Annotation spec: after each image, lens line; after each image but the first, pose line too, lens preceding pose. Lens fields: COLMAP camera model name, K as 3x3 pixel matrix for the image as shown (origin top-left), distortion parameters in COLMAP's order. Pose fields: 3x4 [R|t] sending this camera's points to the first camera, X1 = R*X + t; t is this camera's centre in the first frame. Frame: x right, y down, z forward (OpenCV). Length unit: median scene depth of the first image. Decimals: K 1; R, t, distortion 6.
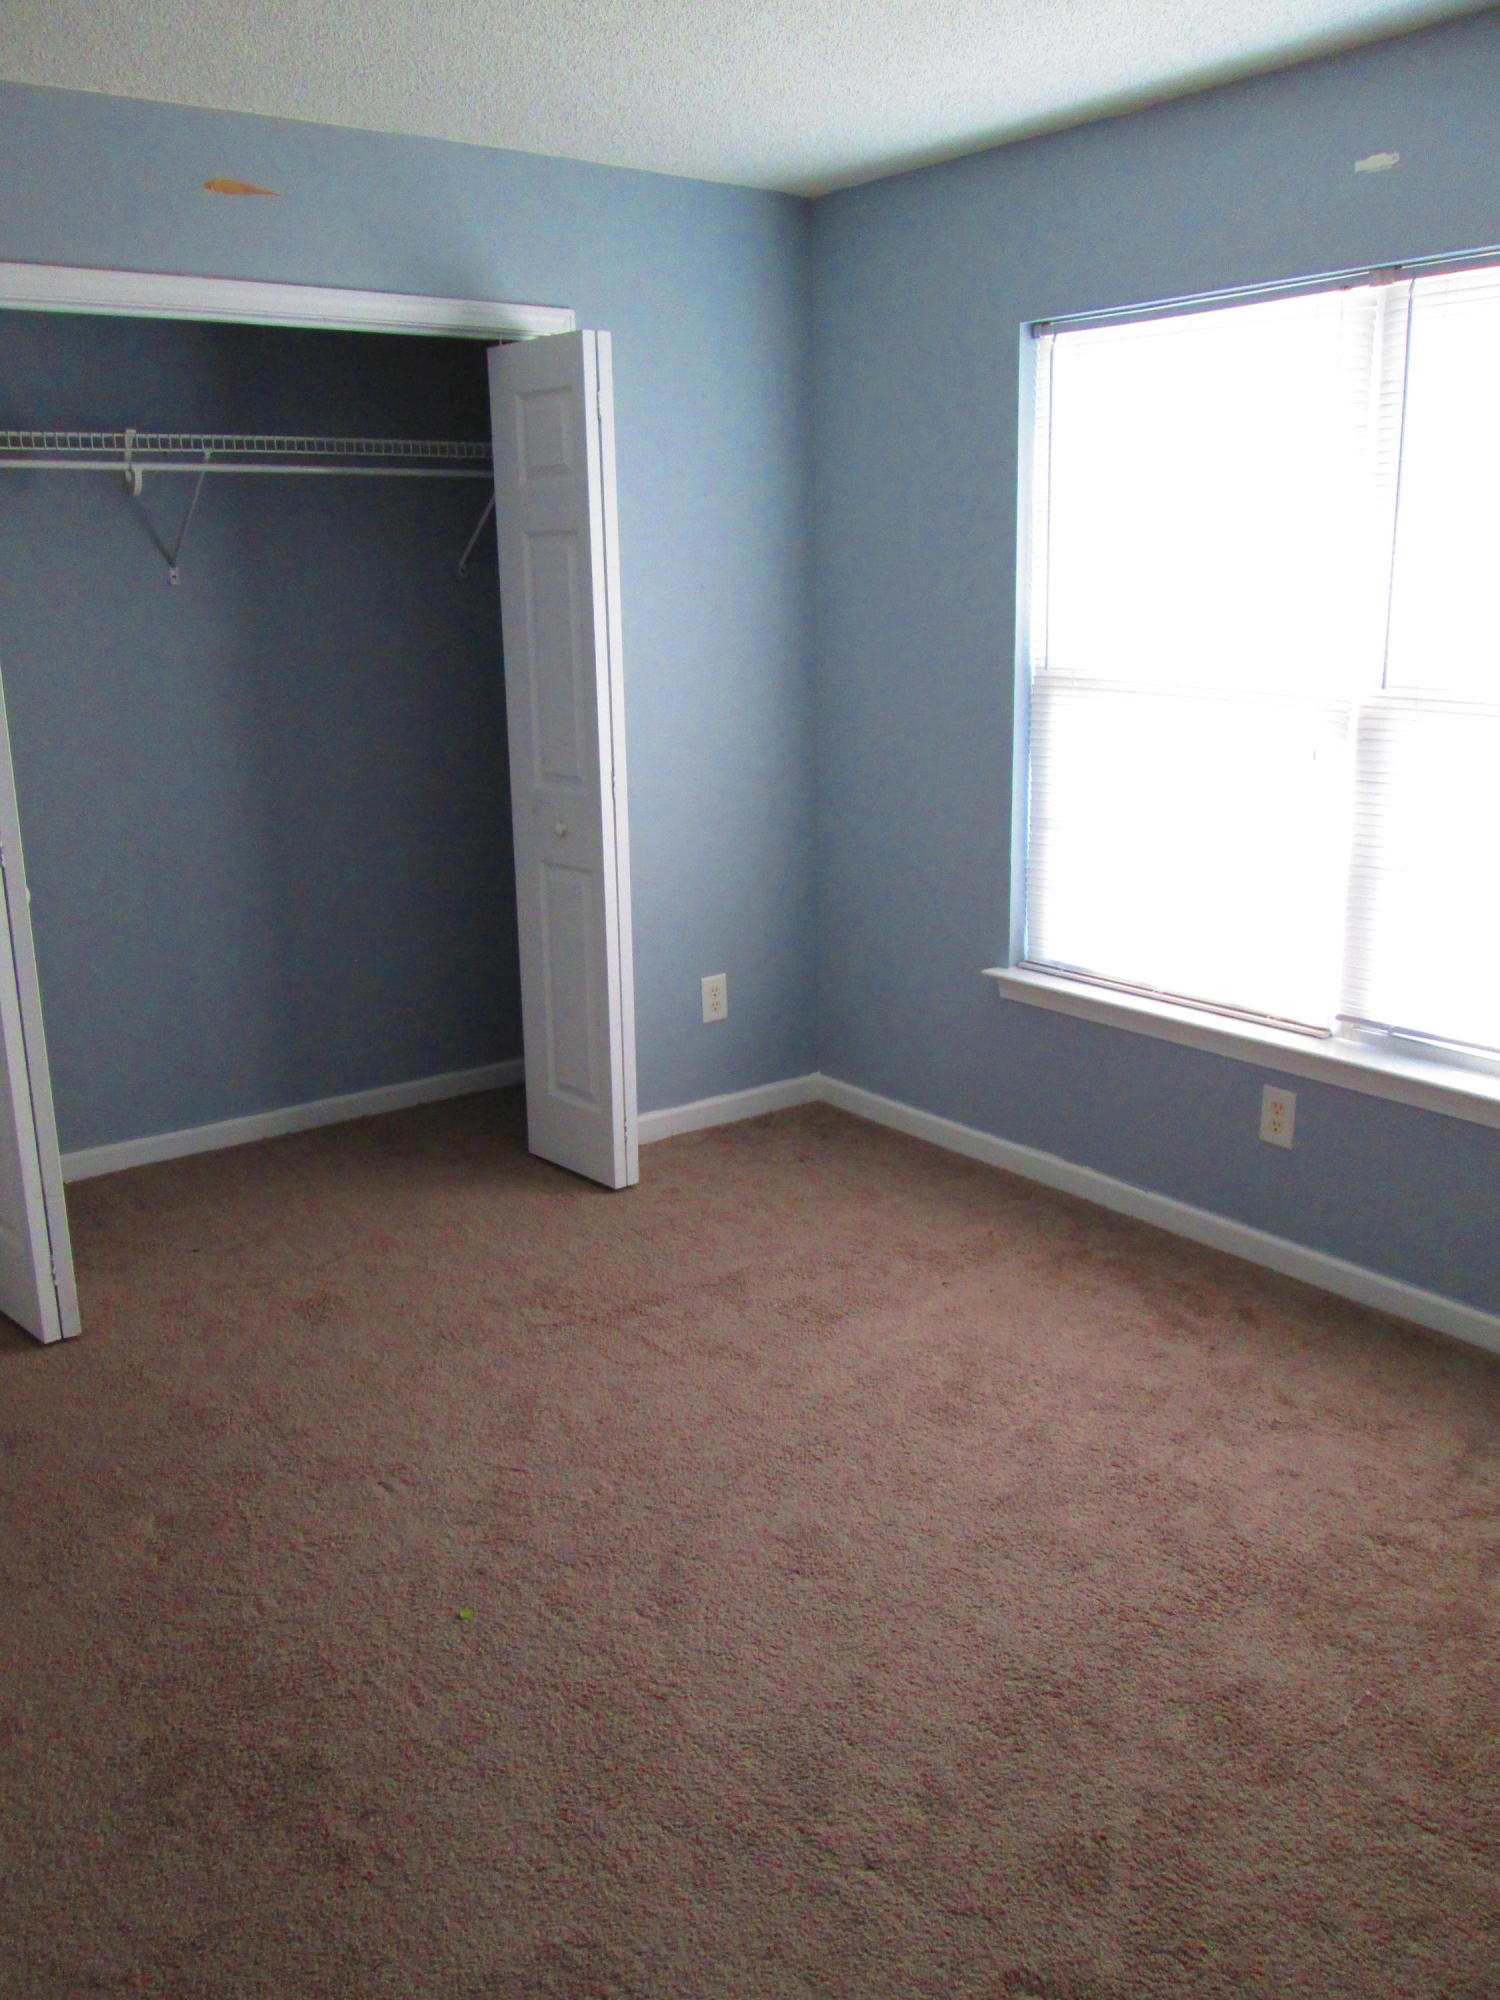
lens RADIAL K [[1655.5, 0, 750.0], [0, 1655.5, 1000.0], [0, 0, 1]] dist [-0.049120, 0.011718]
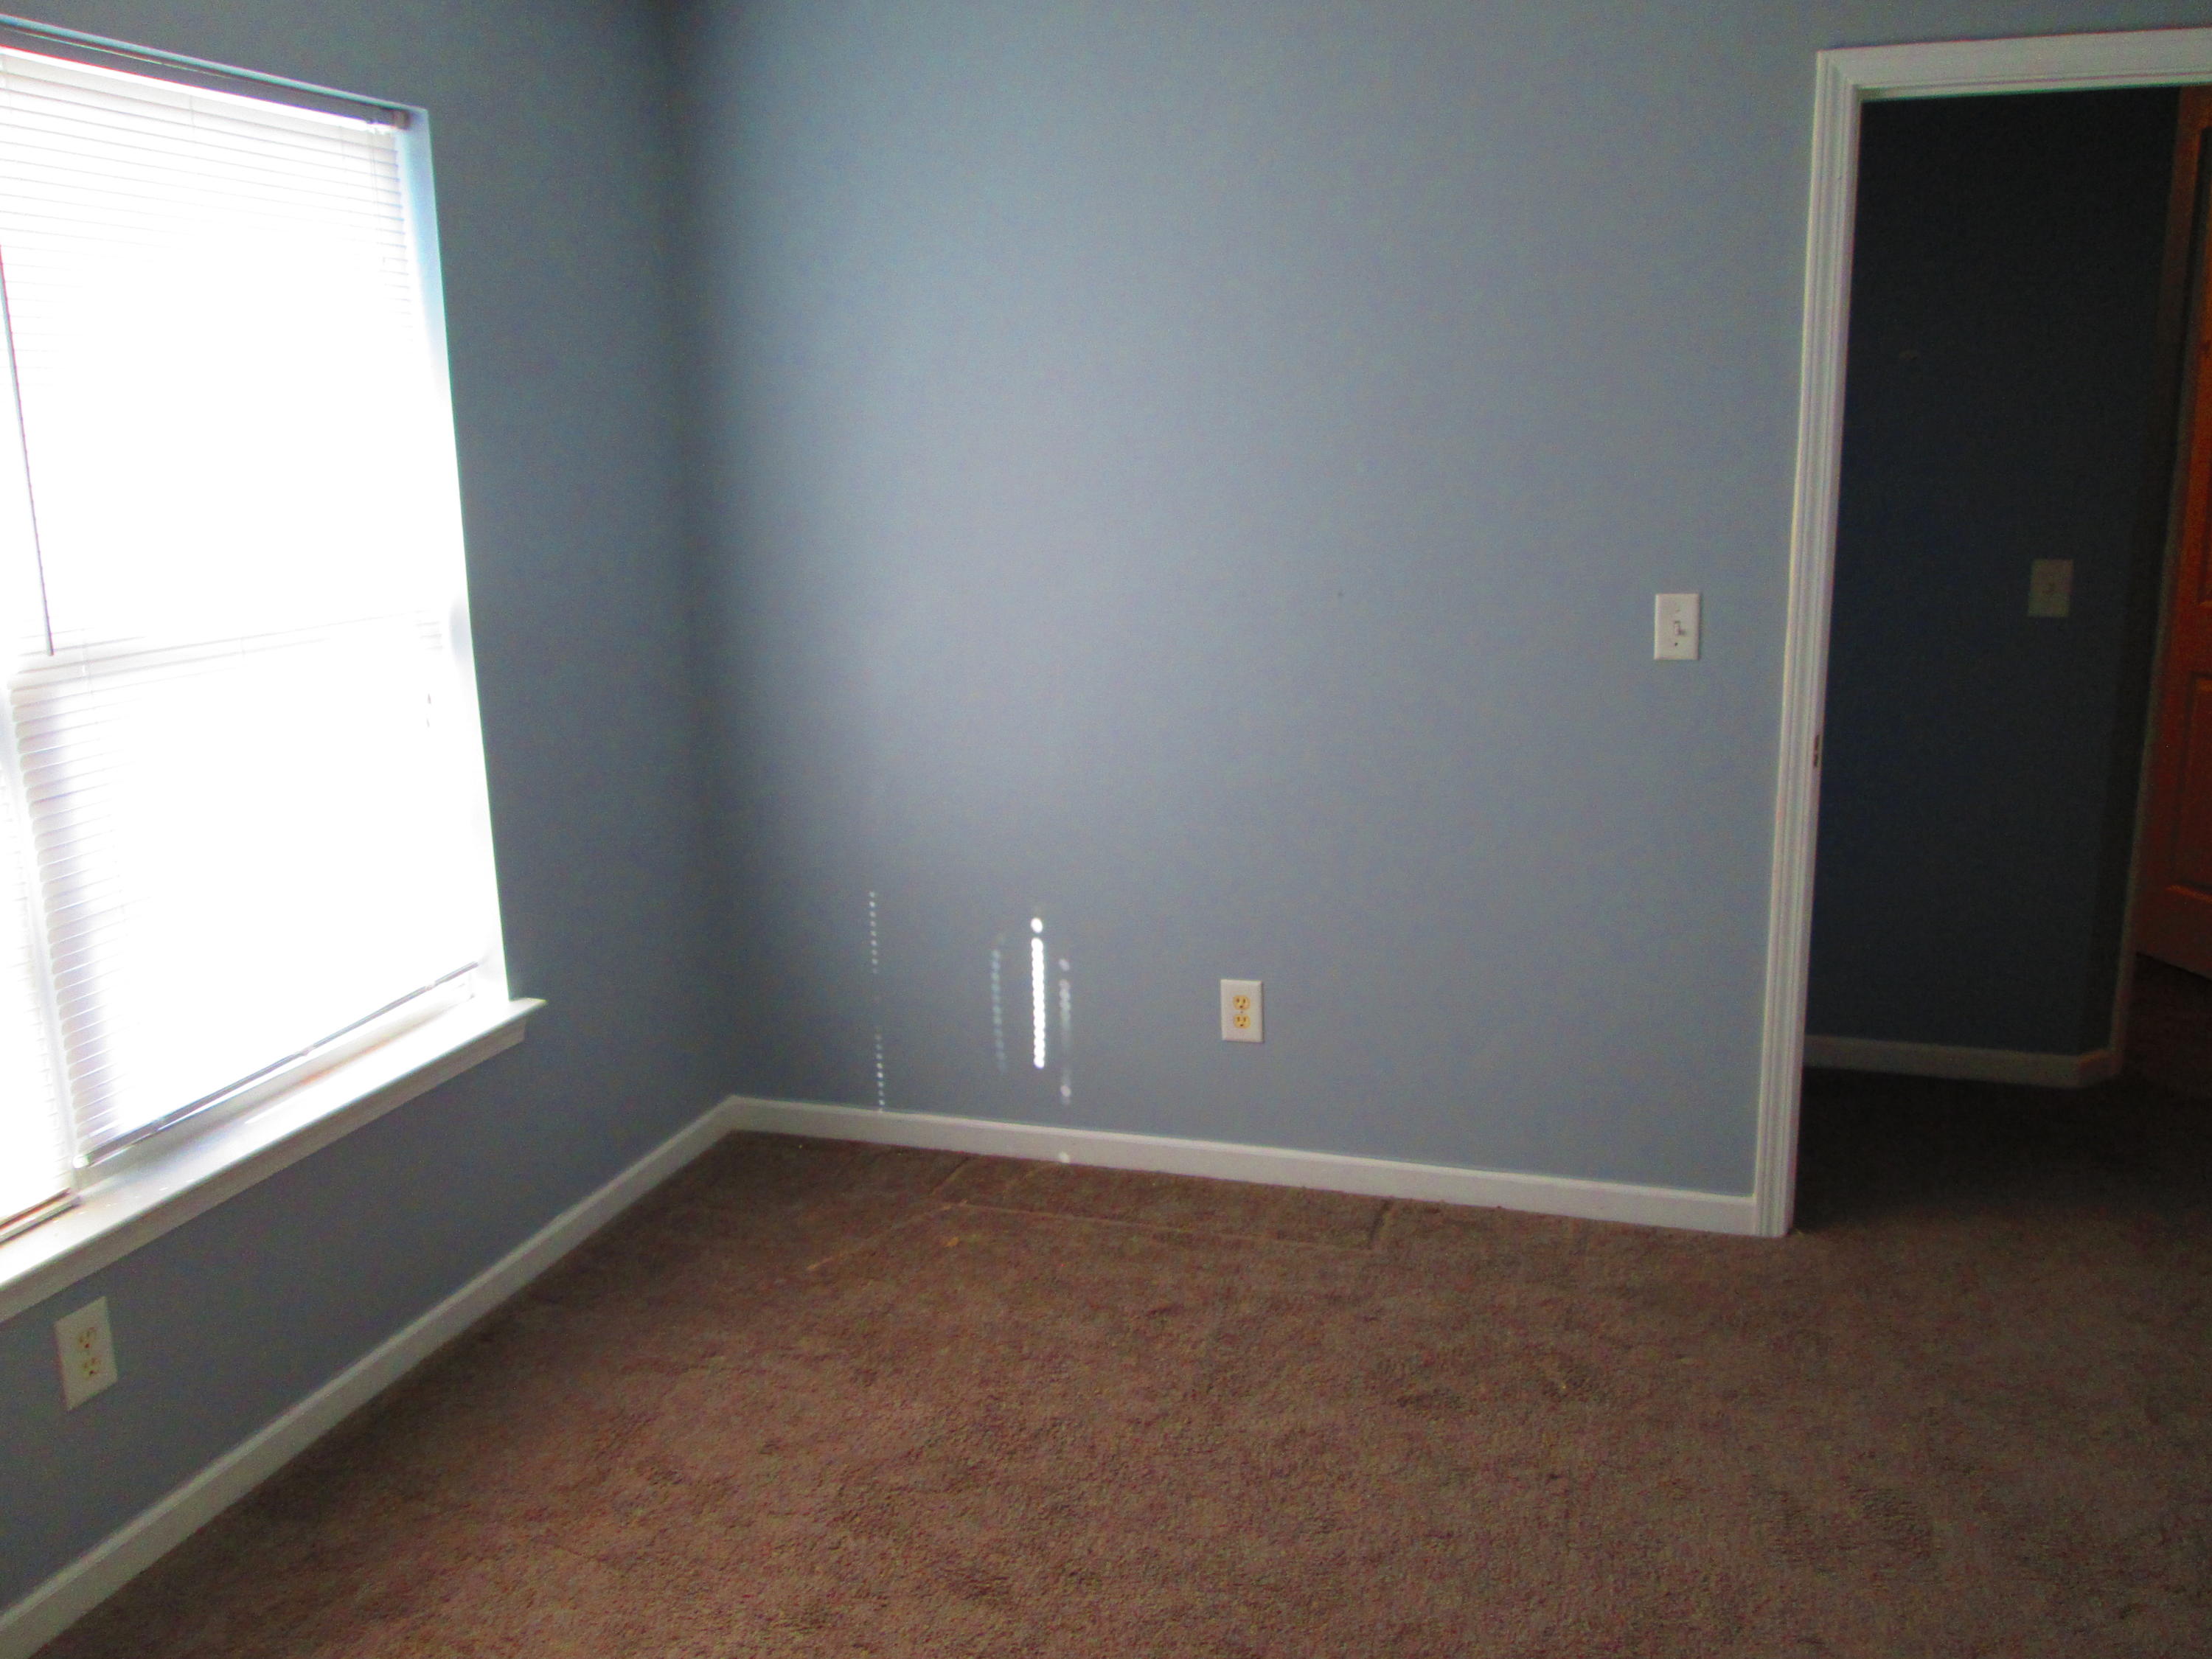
lens RADIAL K [[1831.0, 0, 1106.0], [0, 1831.0, 829.5], [0, 0, 1]] dist [-0.049120, 0.011718]
pose [[-0.566523, -0.150495, 0.810187, -0.416976], [0.243995, 0.908460, 0.339363, -0.244909], [-0.787095, 0.389938, -0.477944, 0.946937]]
